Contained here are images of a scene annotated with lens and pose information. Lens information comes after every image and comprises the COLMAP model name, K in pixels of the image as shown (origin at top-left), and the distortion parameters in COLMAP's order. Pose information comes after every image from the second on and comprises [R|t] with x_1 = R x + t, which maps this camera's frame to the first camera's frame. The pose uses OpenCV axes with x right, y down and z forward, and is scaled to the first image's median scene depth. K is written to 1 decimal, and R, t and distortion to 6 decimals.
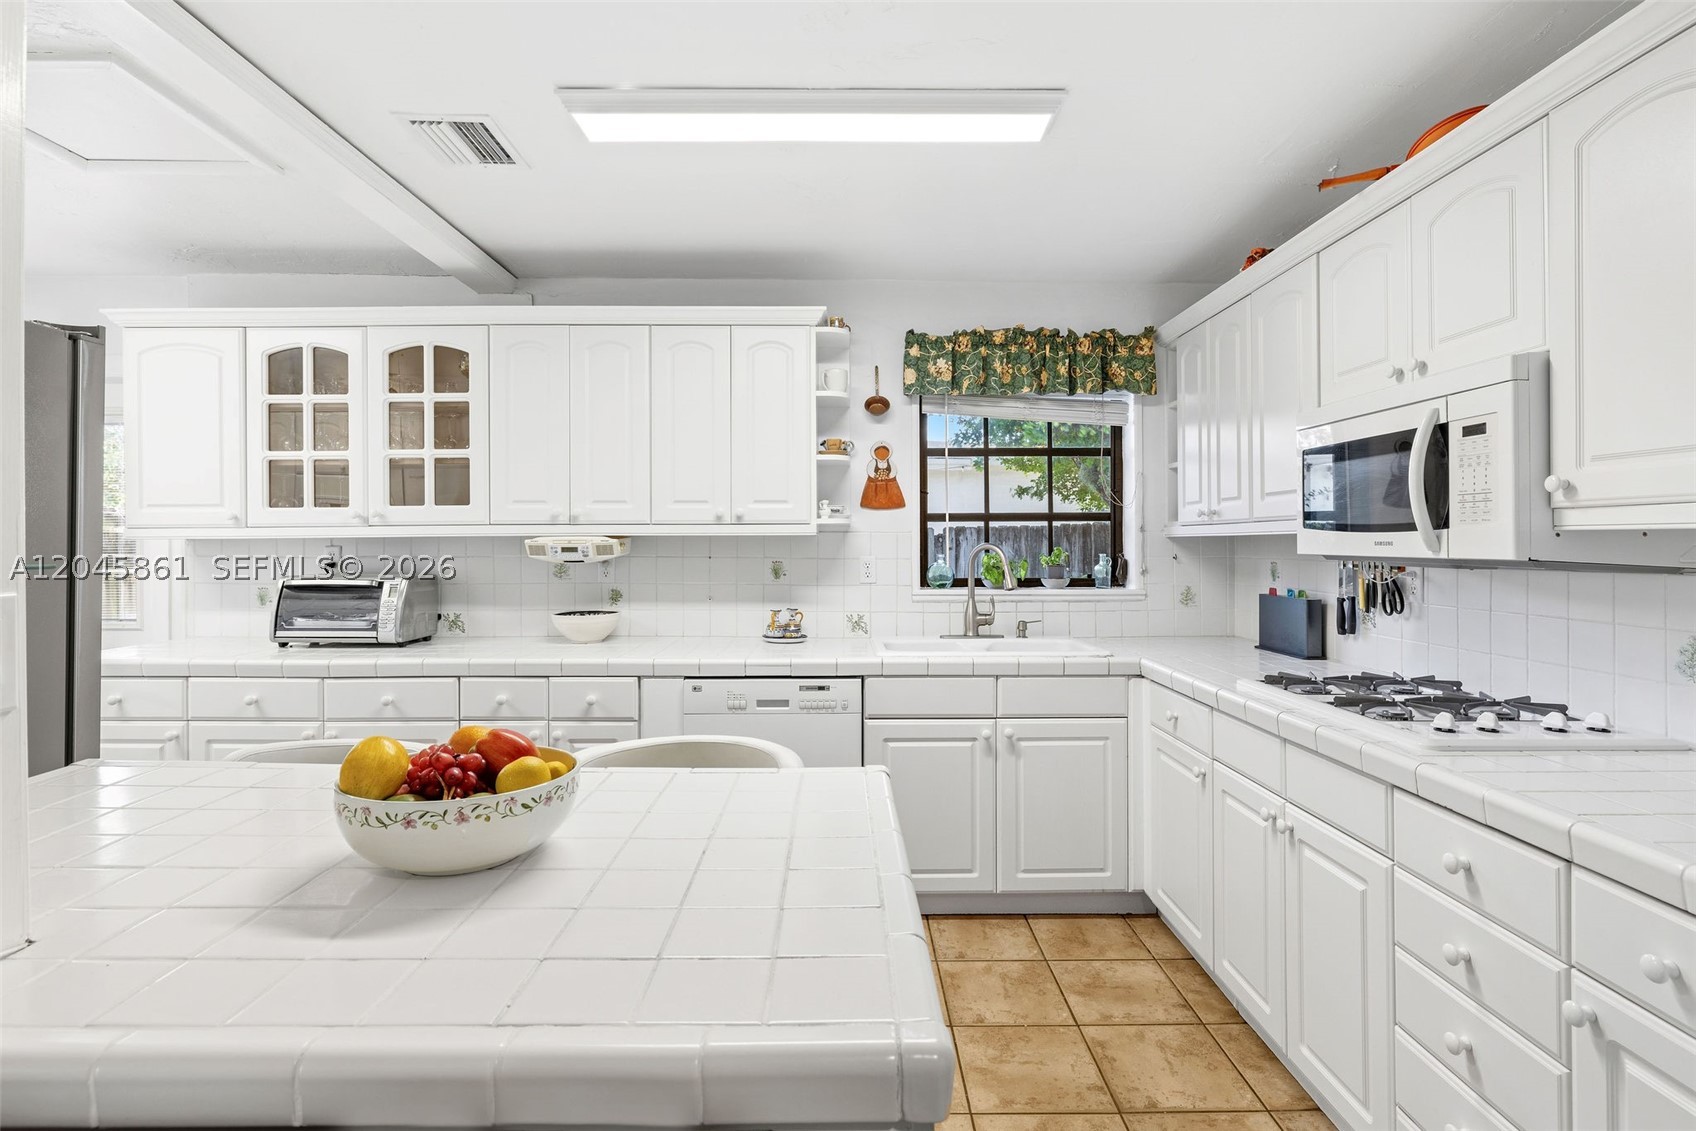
lens RADIAL K [[824.0, 0, 844.3], [0, 824.0, 531.7], [0, 0, 1]] dist [-0.009536, 0.001908]
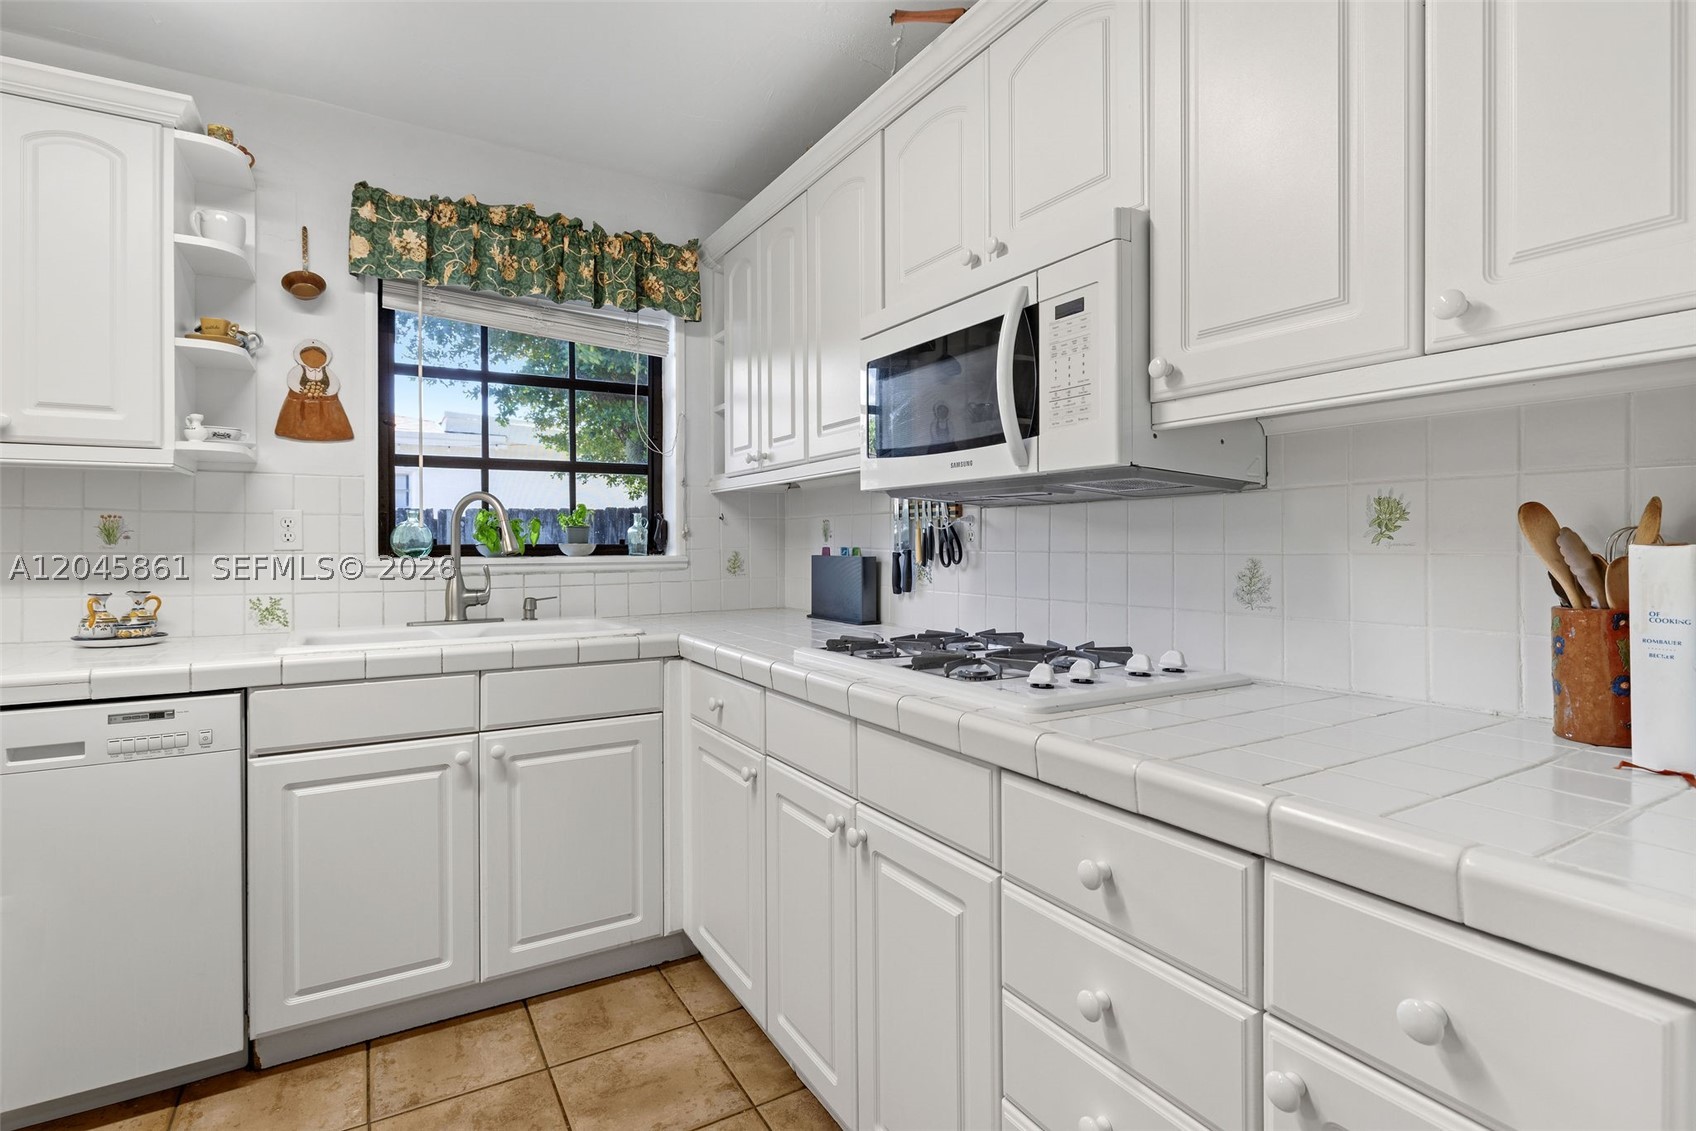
lens RADIAL K [[824.0, 0, 837.7], [0, 824.0, 537.8], [0, 0, 1]] dist [-0.009536, 0.001908]
pose [[0.868855, -0.000022, 0.495067, 0.103761], [-0.002840, 0.999983, 0.005029, 0.057604], [-0.495058, -0.005776, 0.868840, 0.246226]]
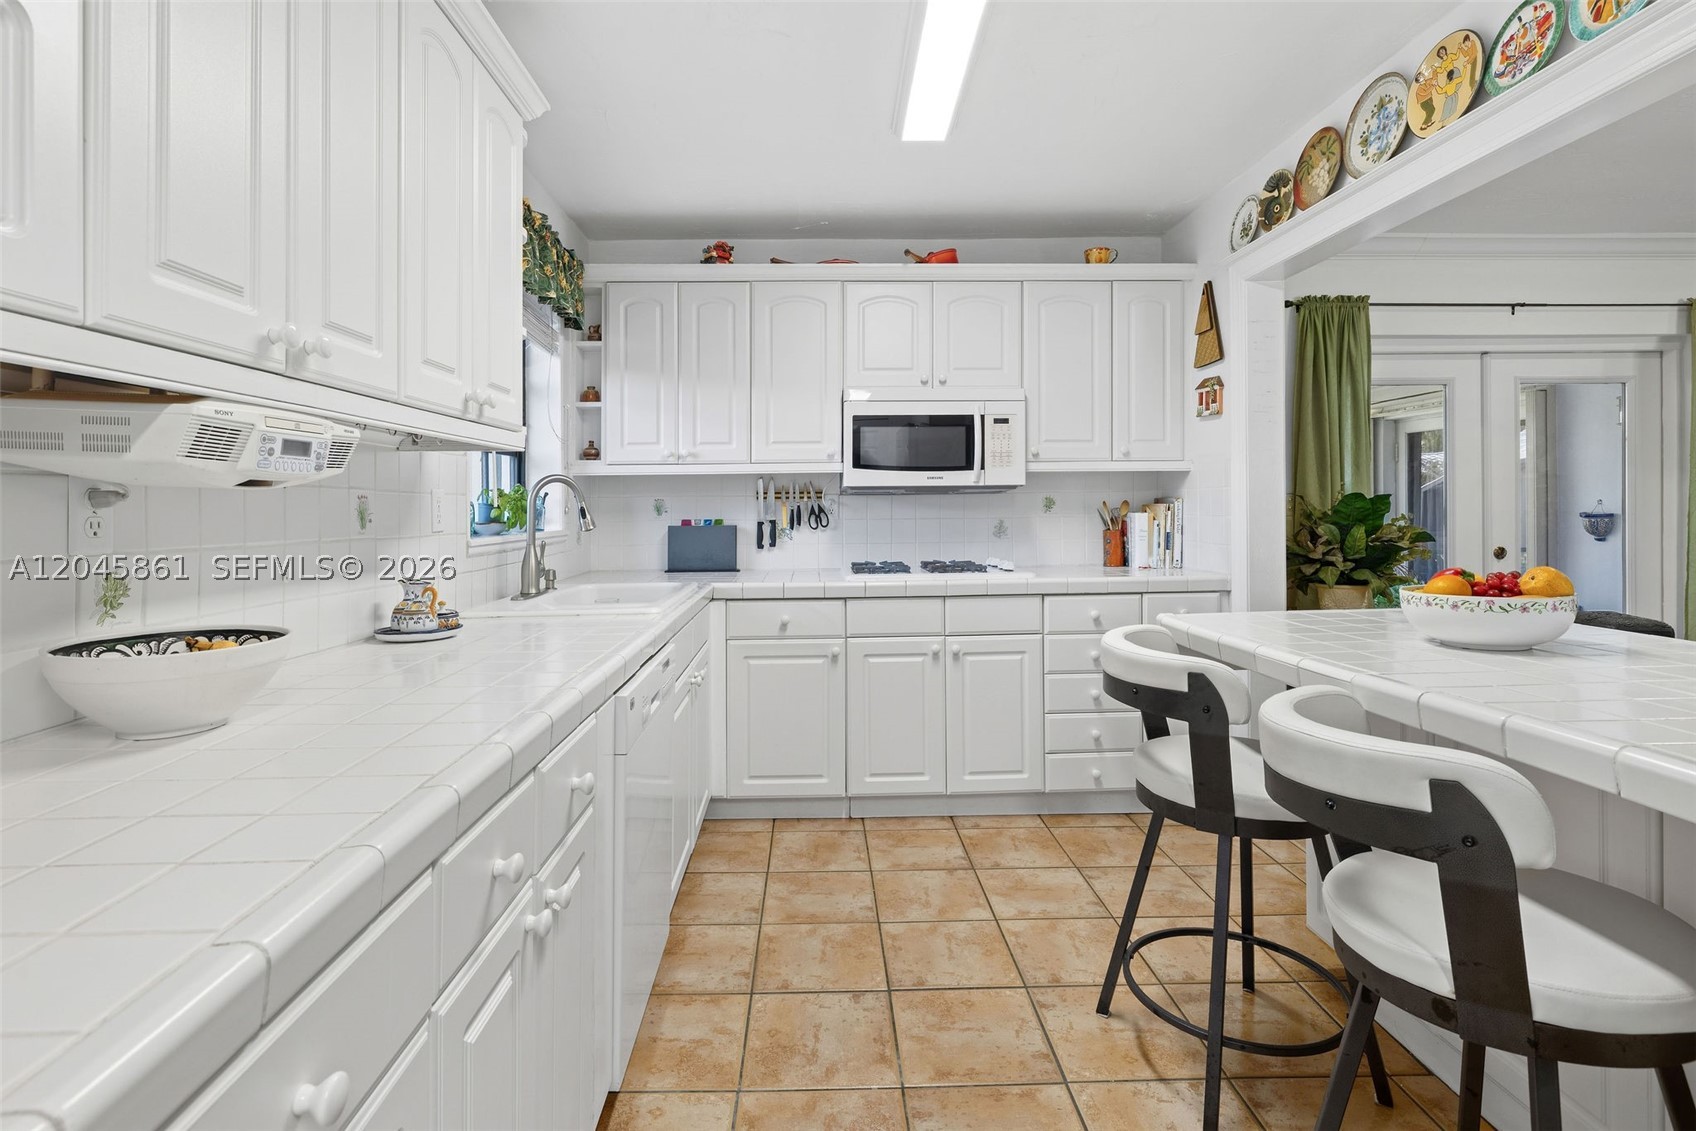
lens RADIAL K [[824.0, 0, 866.3], [0, 824.0, 494.6], [0, 0, 1]] dist [-0.009536, 0.001908]
pose [[-0.029363, 0.011012, 0.999508, -0.739479], [-0.003529, 0.999932, -0.011120, 0.048026], [-0.999563, -0.003854, -0.029322, 0.828889]]
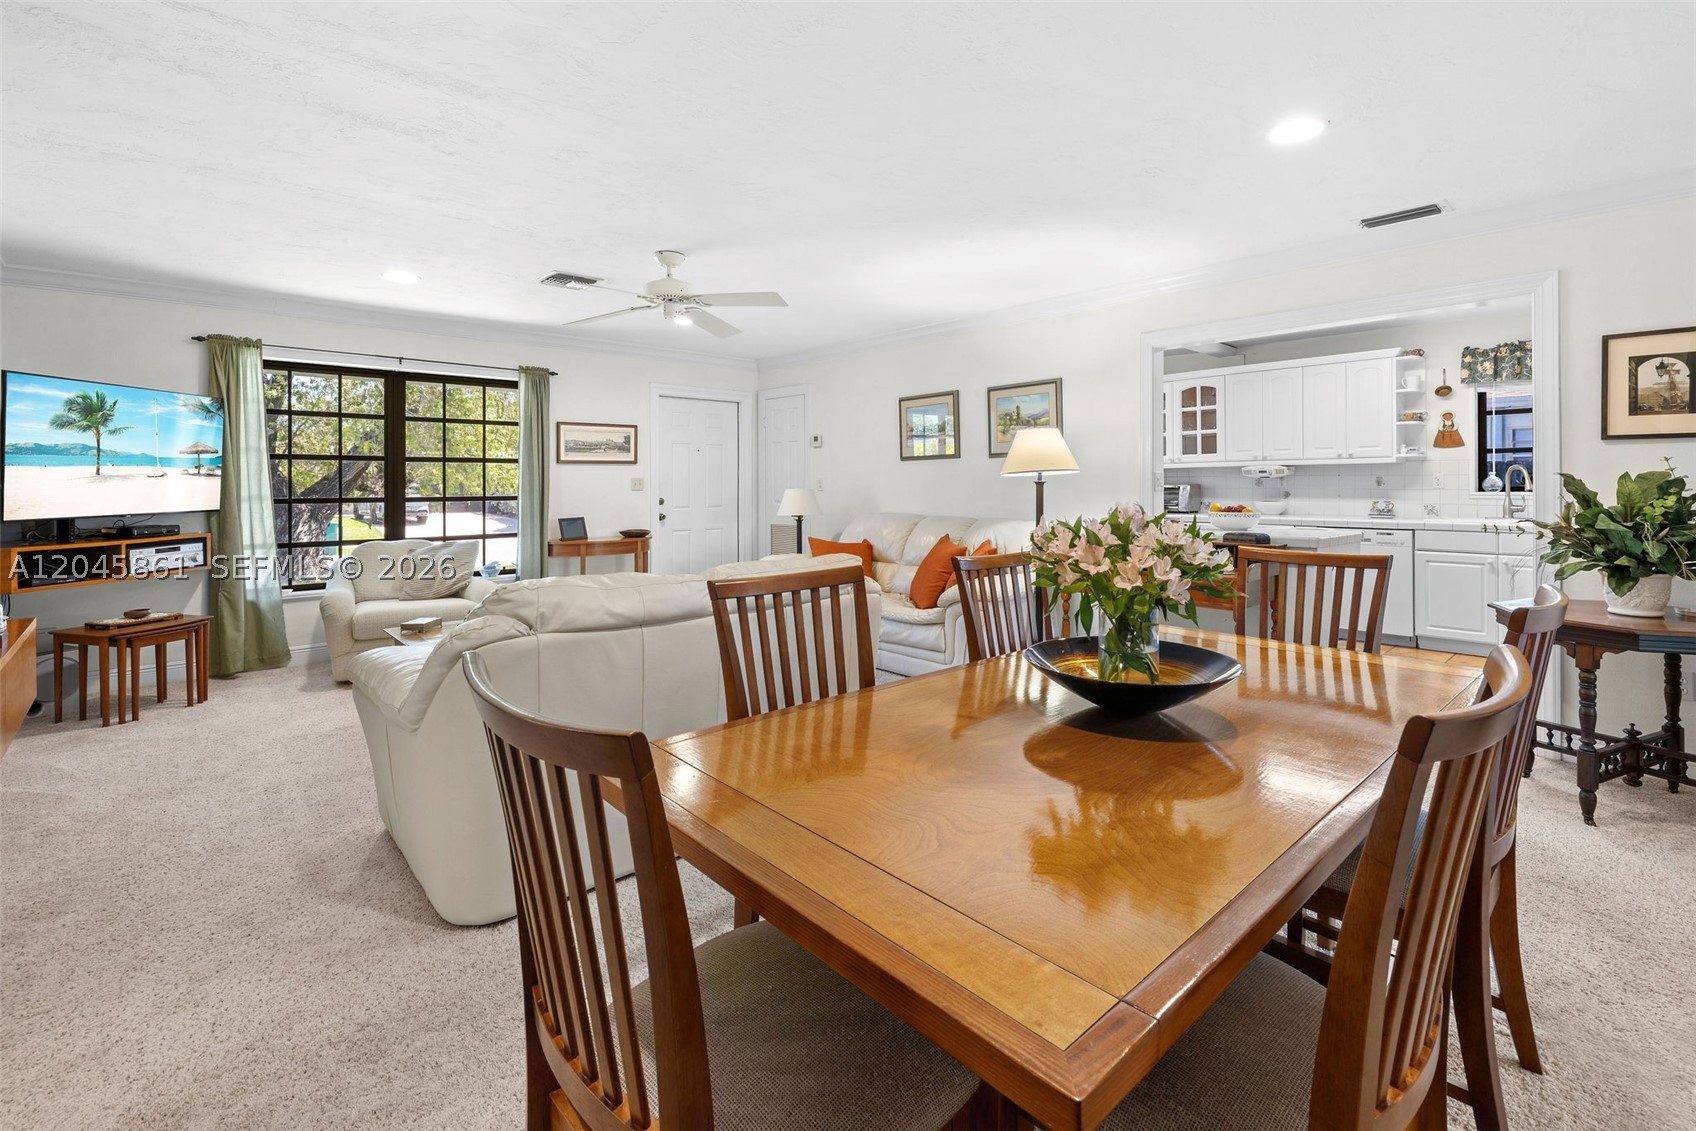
lens RADIAL K [[729.7, 0, 872.9], [0, 729.7, 488.6], [0, 0, 1]] dist [-0.002228, 0.000081]
pose [[0.675080, 0.001208, -0.737743, 0.453351], [0.014157, 0.999793, 0.014592, 0.025486], [0.737608, -0.020294, 0.674924, -1.231886]]
